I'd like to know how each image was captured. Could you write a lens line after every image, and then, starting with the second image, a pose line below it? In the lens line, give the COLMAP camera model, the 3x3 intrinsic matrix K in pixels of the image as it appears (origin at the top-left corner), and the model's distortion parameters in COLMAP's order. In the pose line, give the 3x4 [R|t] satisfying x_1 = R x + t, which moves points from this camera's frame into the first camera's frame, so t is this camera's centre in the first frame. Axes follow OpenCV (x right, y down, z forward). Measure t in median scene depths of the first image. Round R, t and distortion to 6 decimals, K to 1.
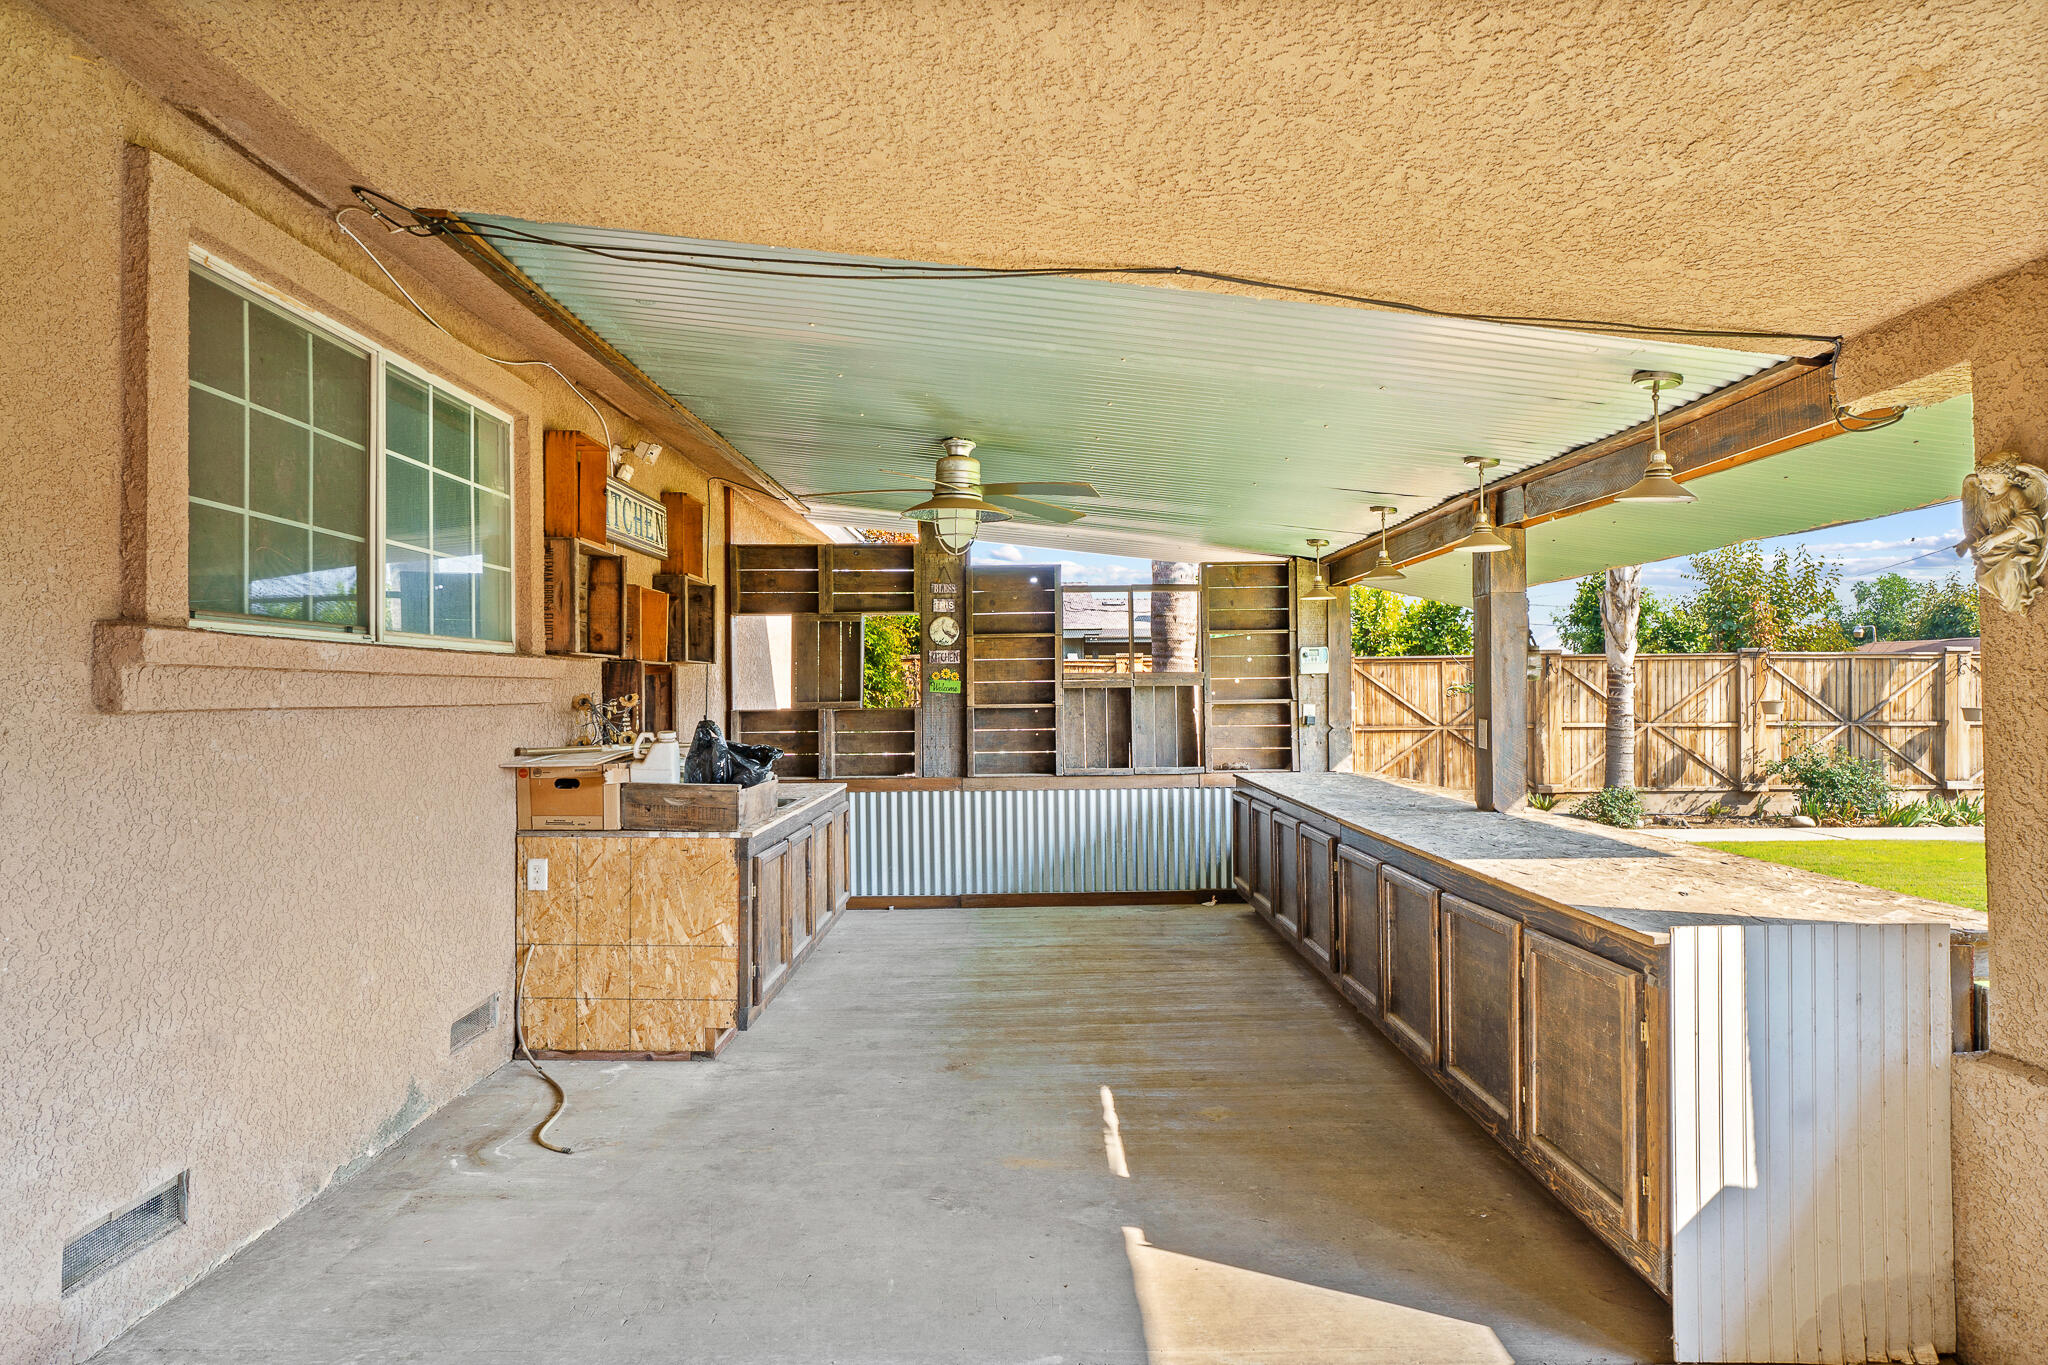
lens RADIAL K [[1170.3, 0, 1047.9], [0, 1170.3, 679.4], [0, 0, 1]] dist [-0.024076, 0.002172]
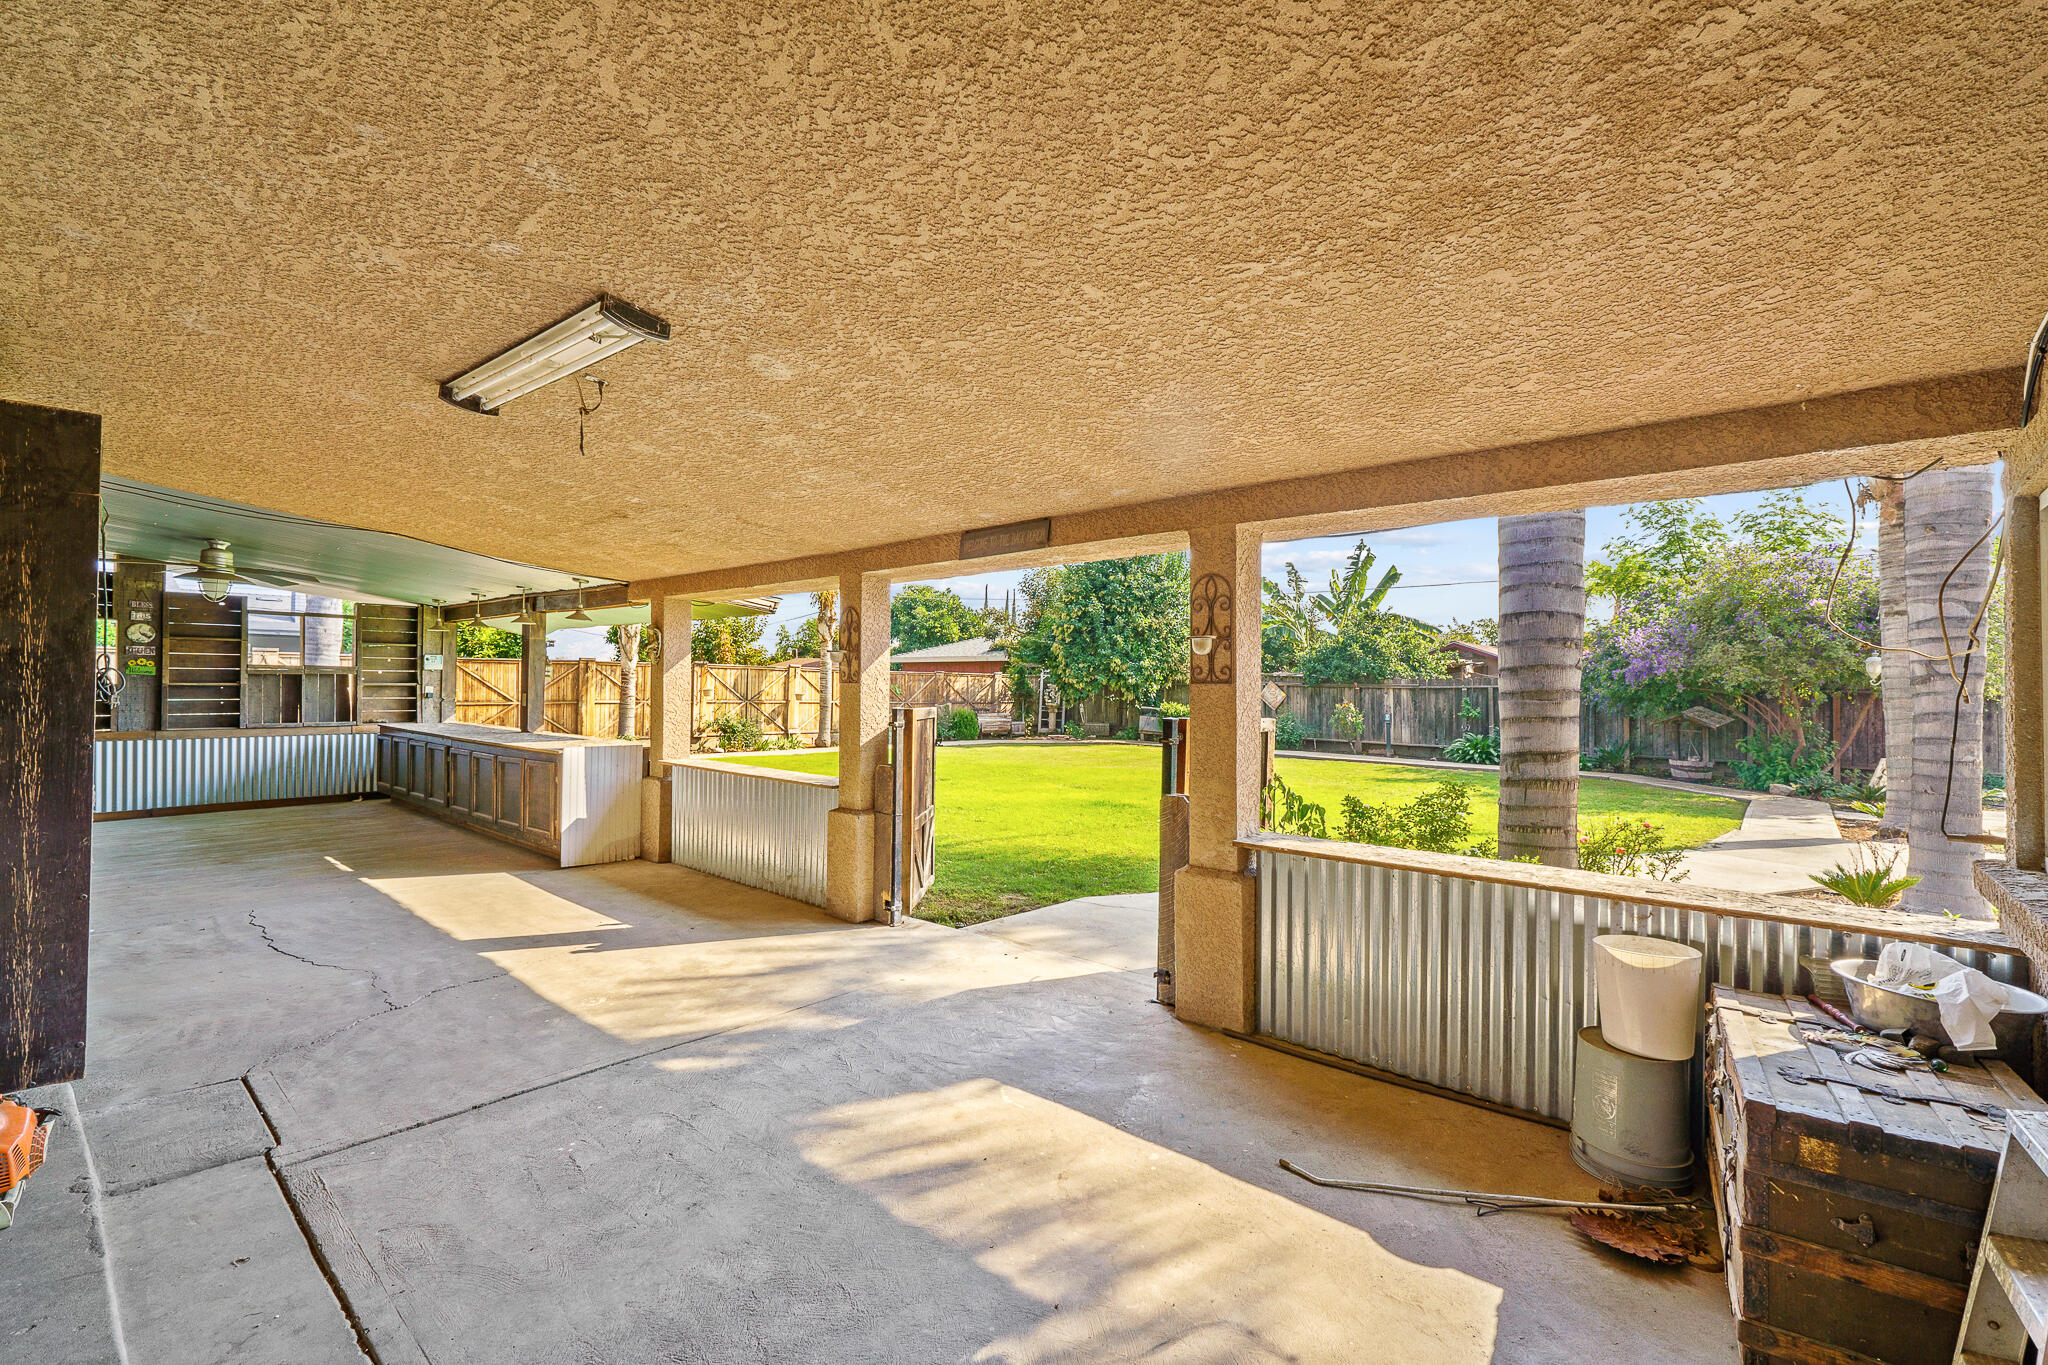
lens RADIAL K [[884.3, 0, 1027.9], [0, 884.3, 683.1], [0, 0, 1]] dist [0.006070, -0.000236]
pose [[0.672817, 0.019439, 0.739554, -0.166610], [-0.027376, 0.999624, -0.001369, -0.007119], [-0.739302, -0.019325, 0.673096, -0.604388]]
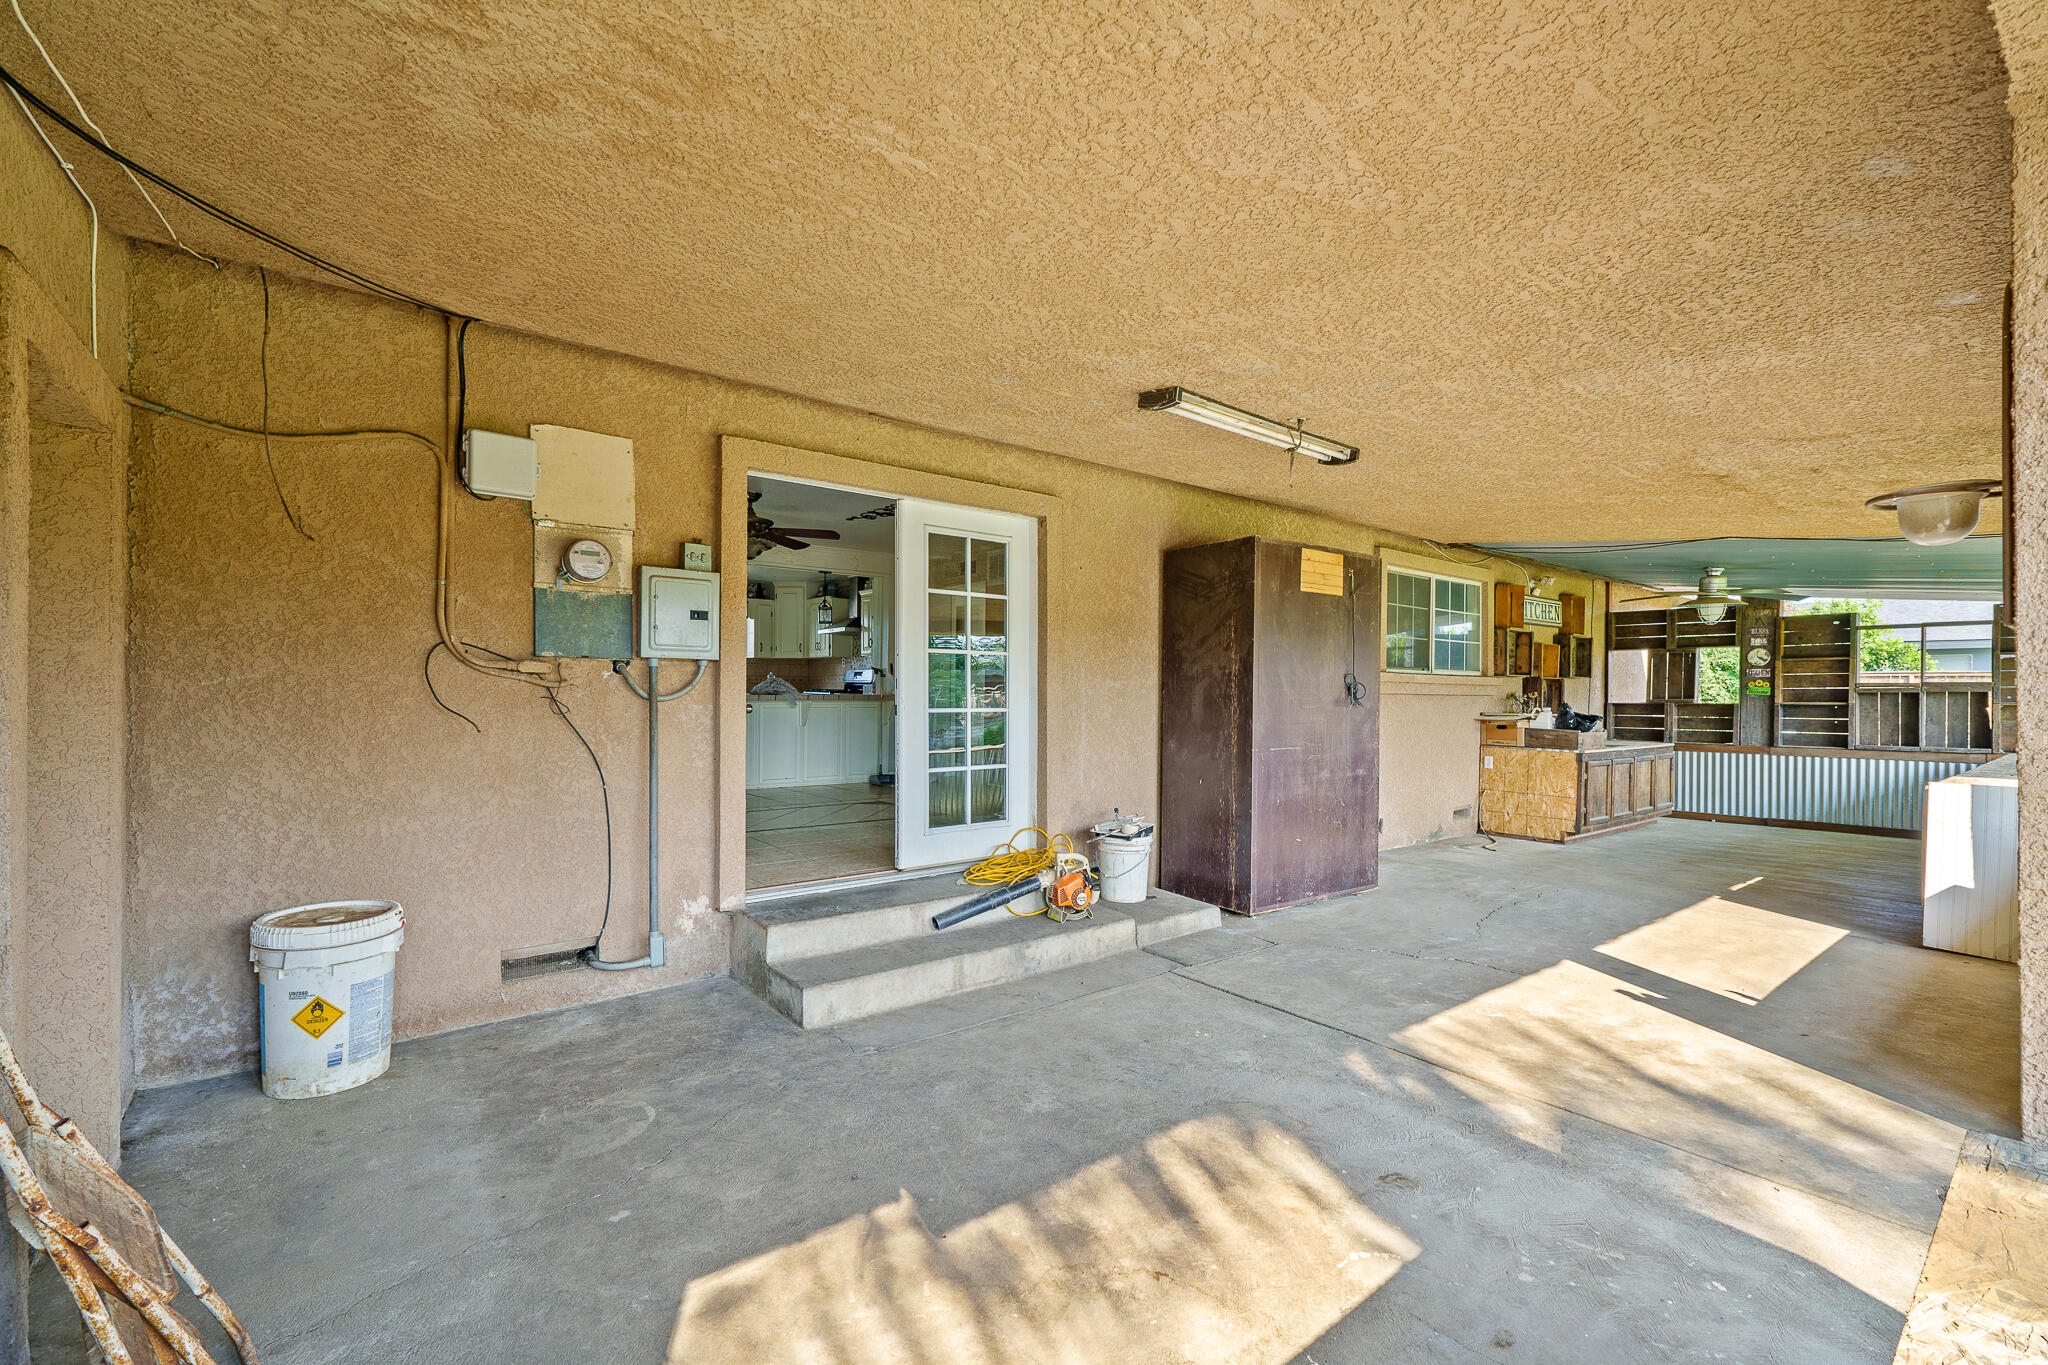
lens RADIAL K [[861.1, 0, 999.2], [0, 861.1, 703.9], [0, 0, 1]] dist [0.000846, -0.000273]
pose [[0.579000, 0.021162, -0.815053, 0.284826], [-0.003518, 0.999719, 0.023457, -0.000222], [0.815320, -0.010714, 0.578912, -0.577511]]
